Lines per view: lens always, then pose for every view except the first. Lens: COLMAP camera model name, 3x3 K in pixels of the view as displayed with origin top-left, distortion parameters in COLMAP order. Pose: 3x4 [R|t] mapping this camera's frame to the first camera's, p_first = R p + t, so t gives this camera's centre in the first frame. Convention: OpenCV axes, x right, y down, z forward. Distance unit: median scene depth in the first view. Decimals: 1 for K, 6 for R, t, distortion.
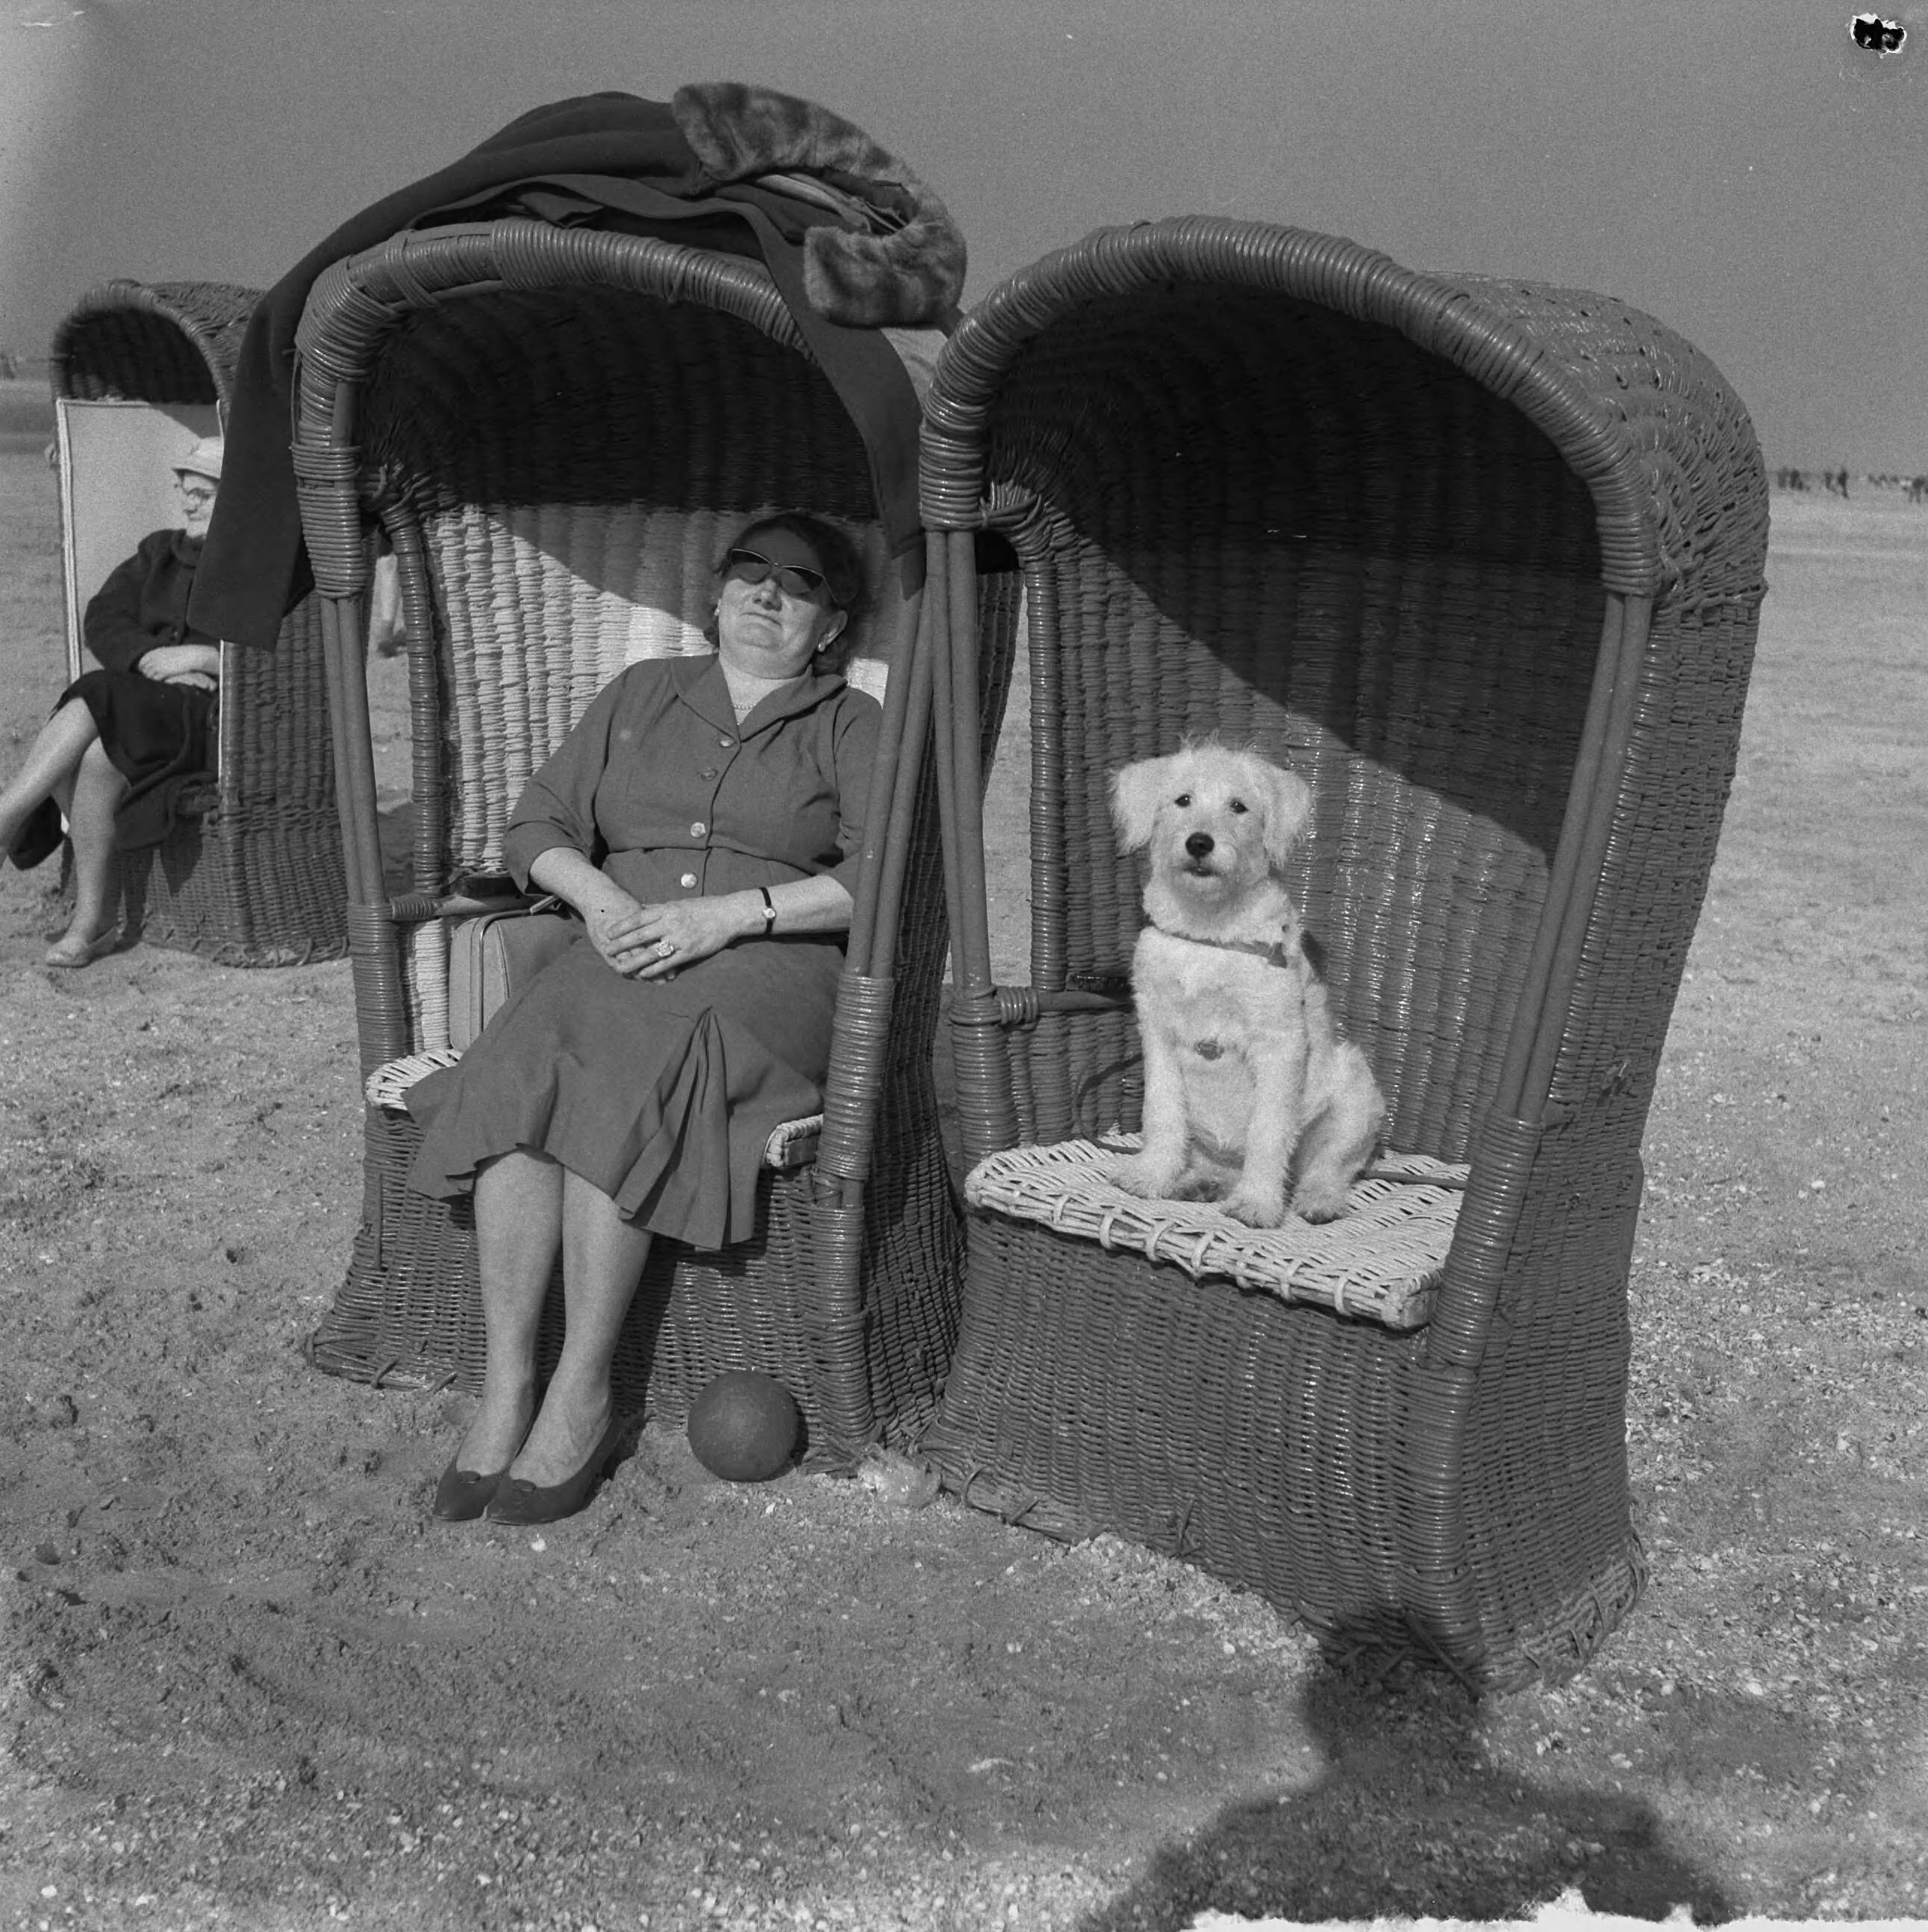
lens RADIAL K [[2602.7, 0, 958.3], [0, 2602.7, 956.1], [0, 0, 1]] dist [-0.013698, 0.122398]
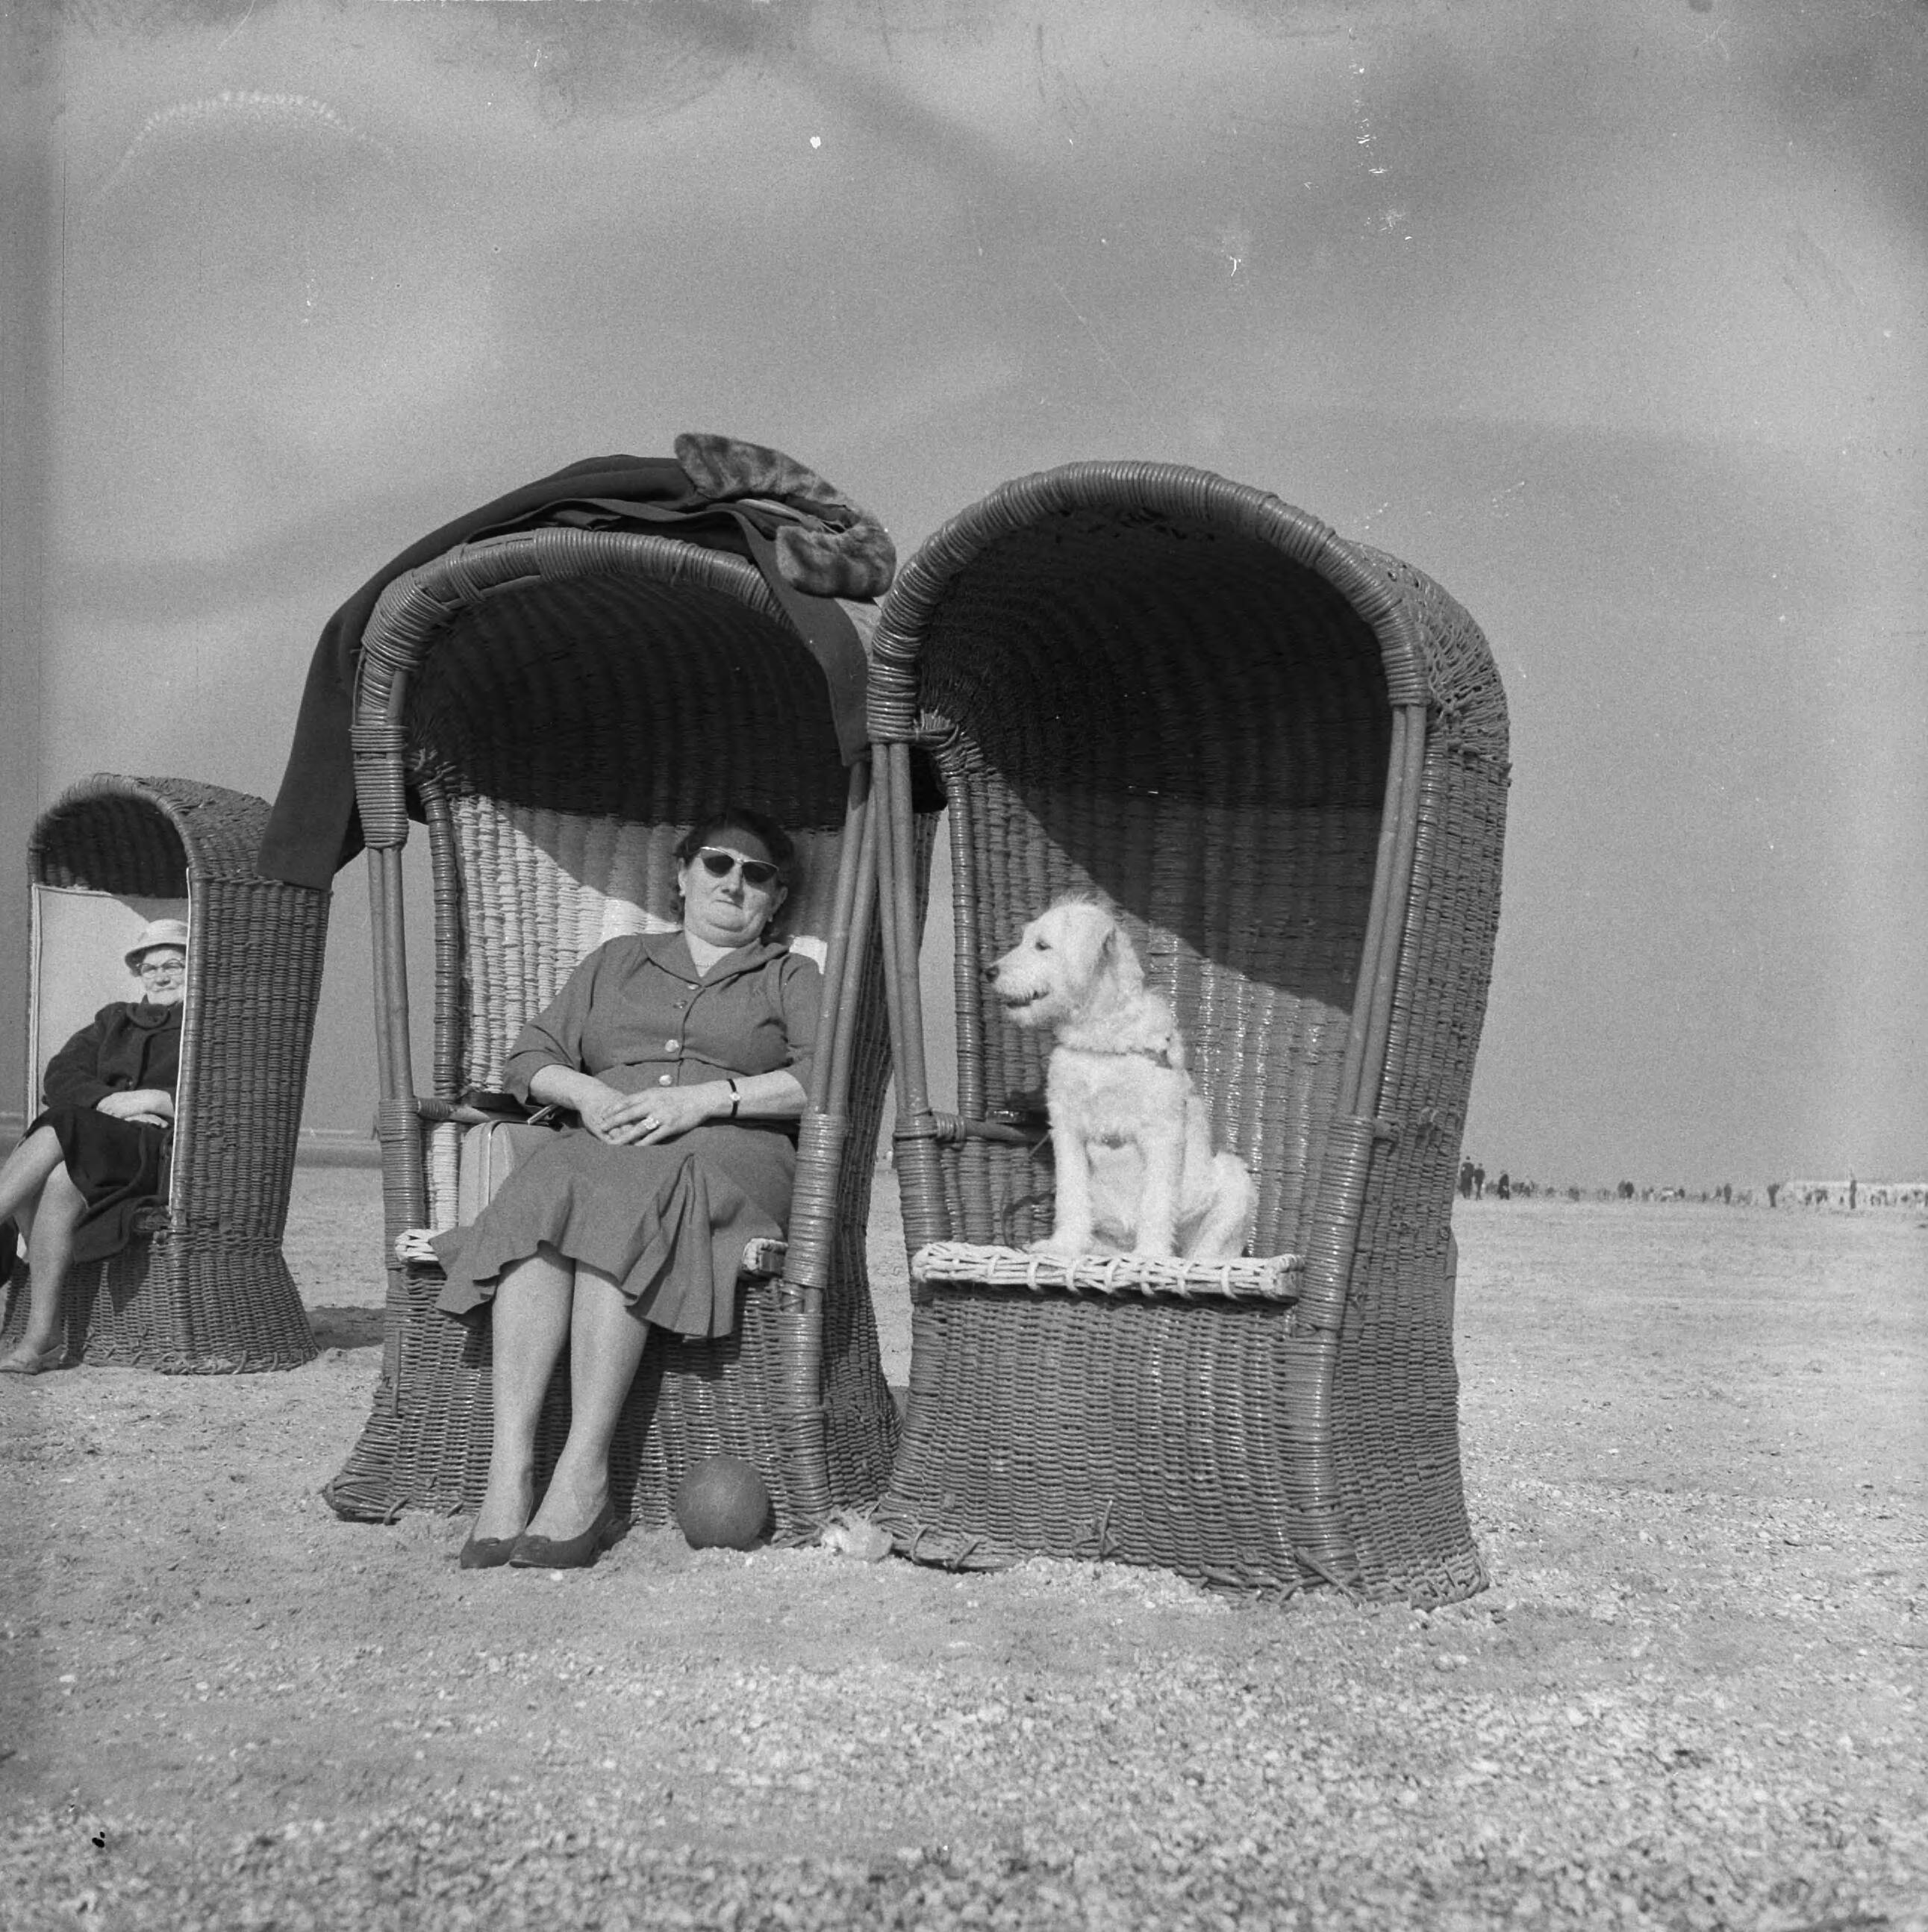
lens RADIAL K [[2554.9, 0, 961.4], [0, 2554.9, 973.6], [0, 0, 1]] dist [0.032434, -0.018143]
pose [[0.996954, -0.011671, 0.077108, -0.061821], [0.031603, 0.964376, -0.262642, 0.258166], [-0.071296, 0.264279, 0.961807, -0.180465]]
